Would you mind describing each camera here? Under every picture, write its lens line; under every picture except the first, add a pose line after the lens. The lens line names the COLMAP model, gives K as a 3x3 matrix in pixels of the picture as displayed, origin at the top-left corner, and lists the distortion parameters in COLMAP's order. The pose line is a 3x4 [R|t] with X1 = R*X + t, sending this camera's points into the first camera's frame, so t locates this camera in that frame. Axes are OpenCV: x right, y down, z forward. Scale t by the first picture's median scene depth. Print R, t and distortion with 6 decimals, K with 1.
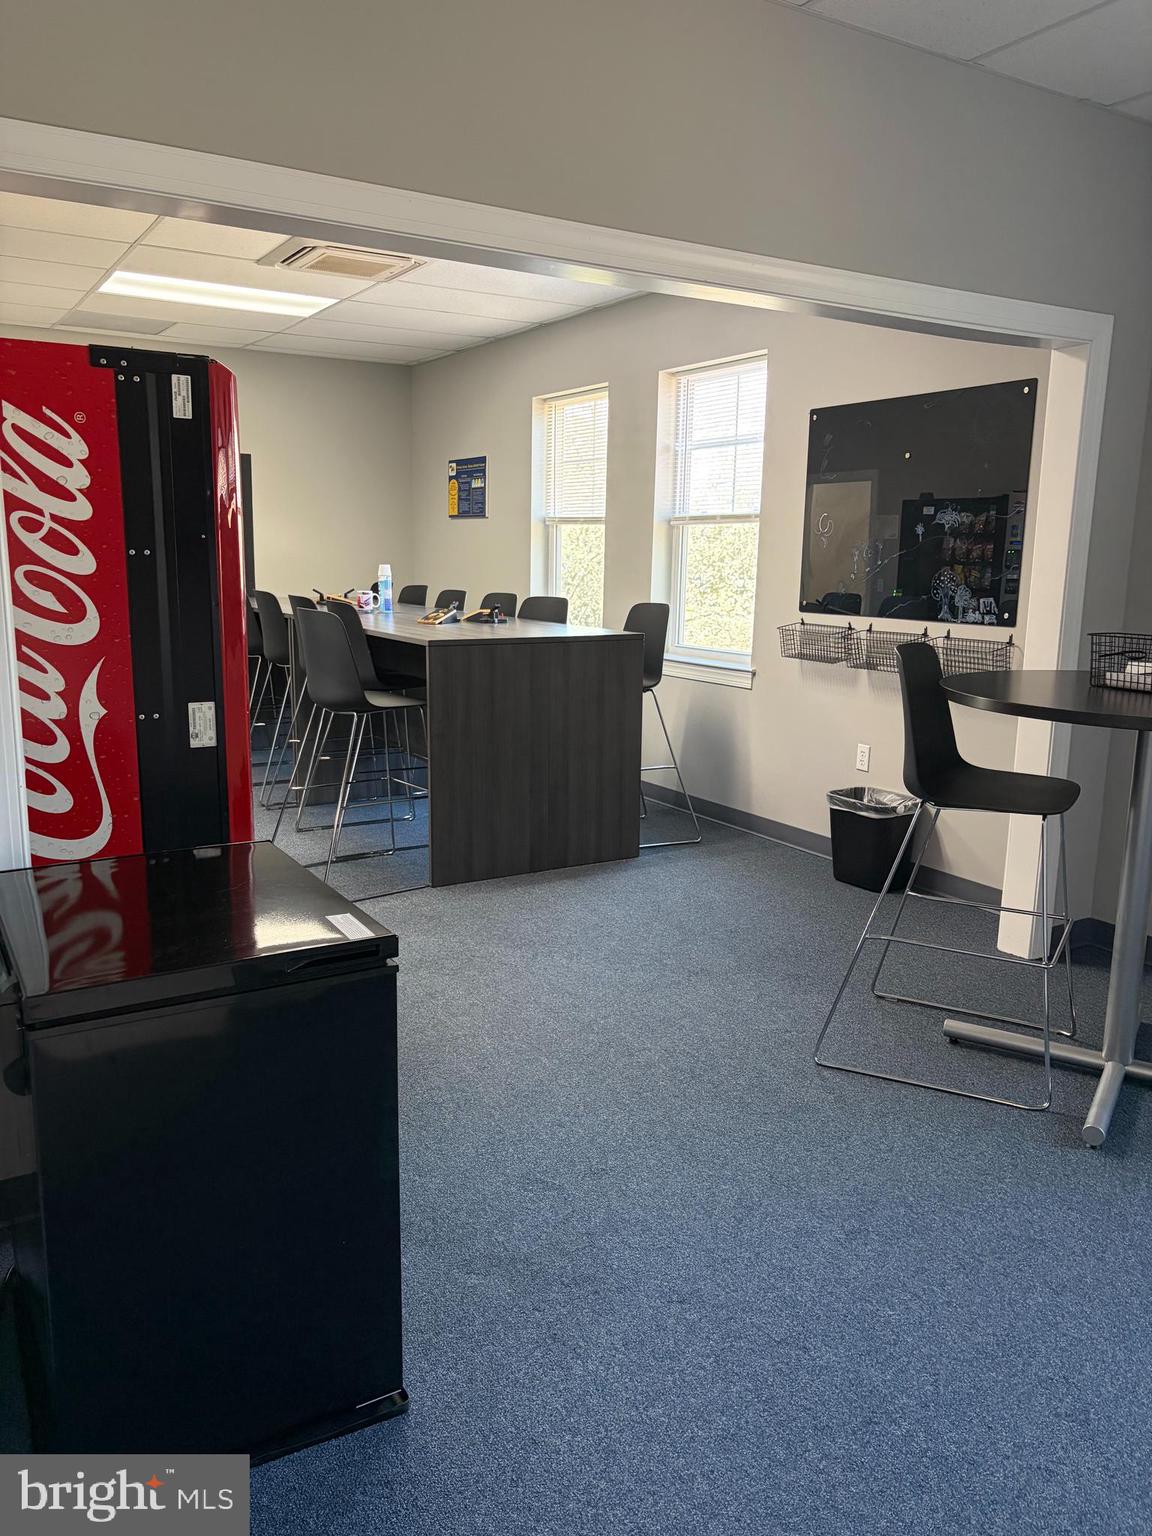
lens RADIAL K [[1177.7, 0, 575.8], [0, 1177.7, 772.1], [0, 0, 1]] dist [0.022447, -0.003264]
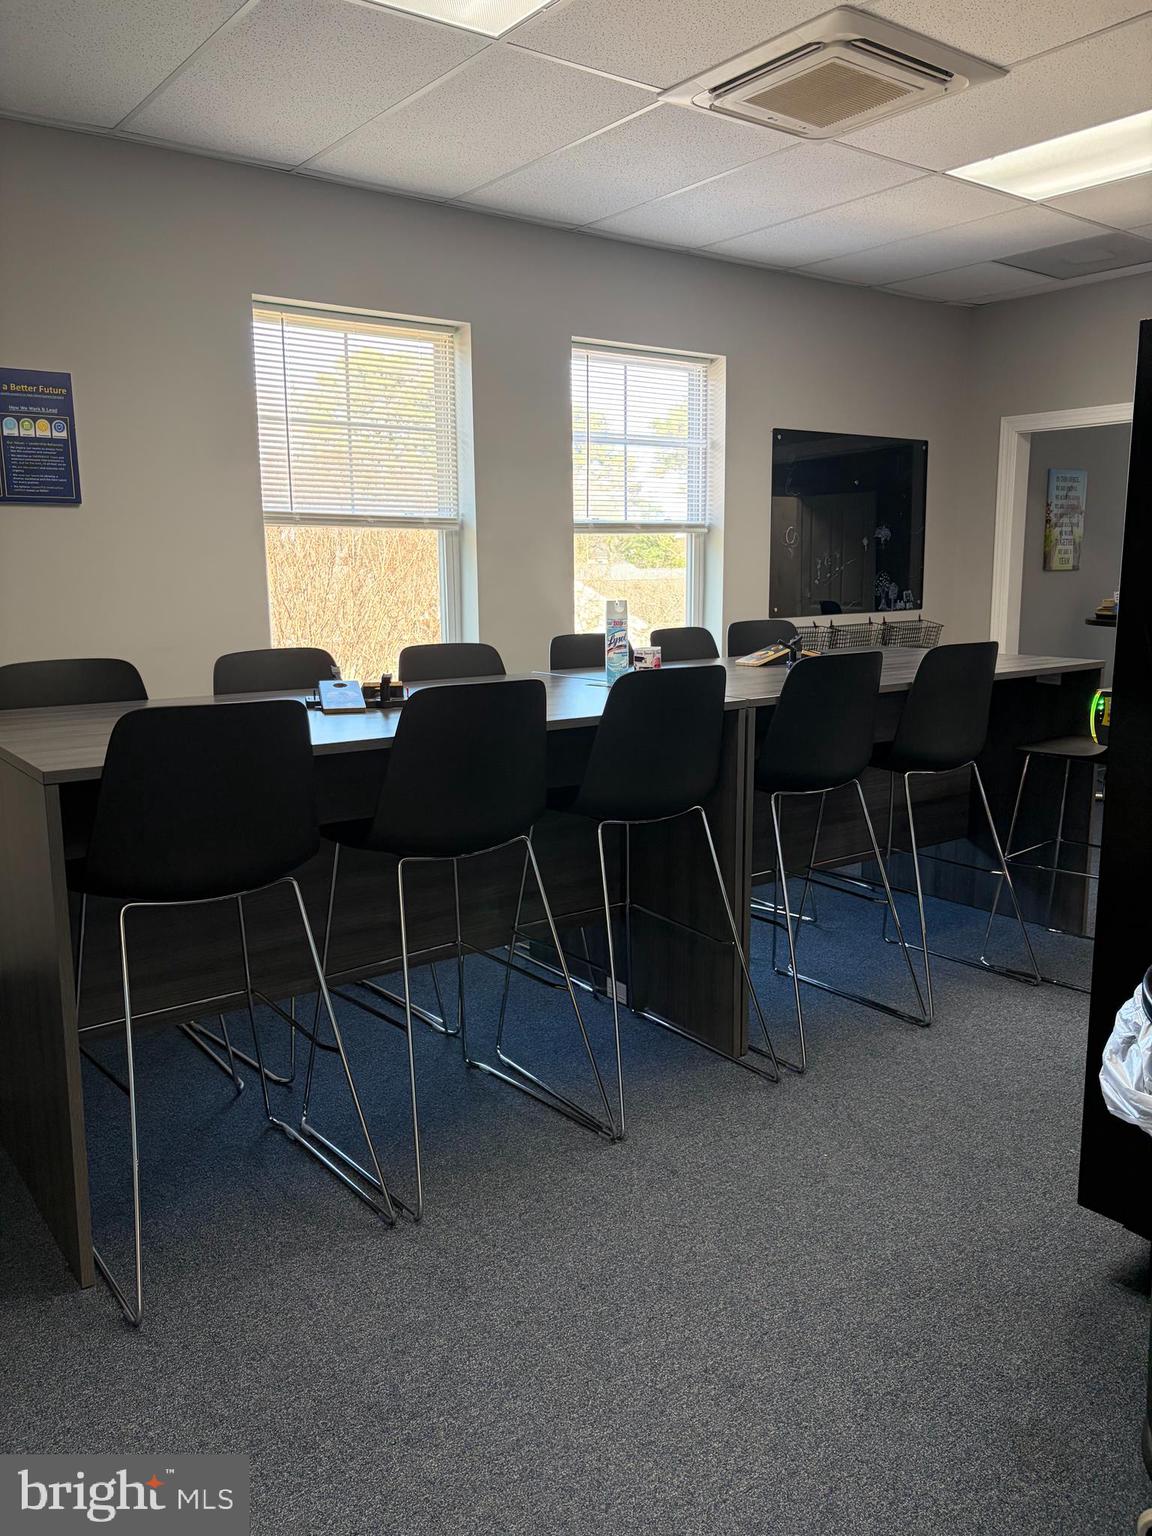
lens RADIAL K [[1177.7, 0, 575.3], [0, 1177.7, 764.3], [0, 0, 1]] dist [0.022447, -0.003264]
pose [[-0.097150, -0.181179, 0.978640, -0.978221], [0.193174, 0.961160, 0.197119, -0.288213], [-0.976343, 0.208198, -0.058378, 1.440658]]
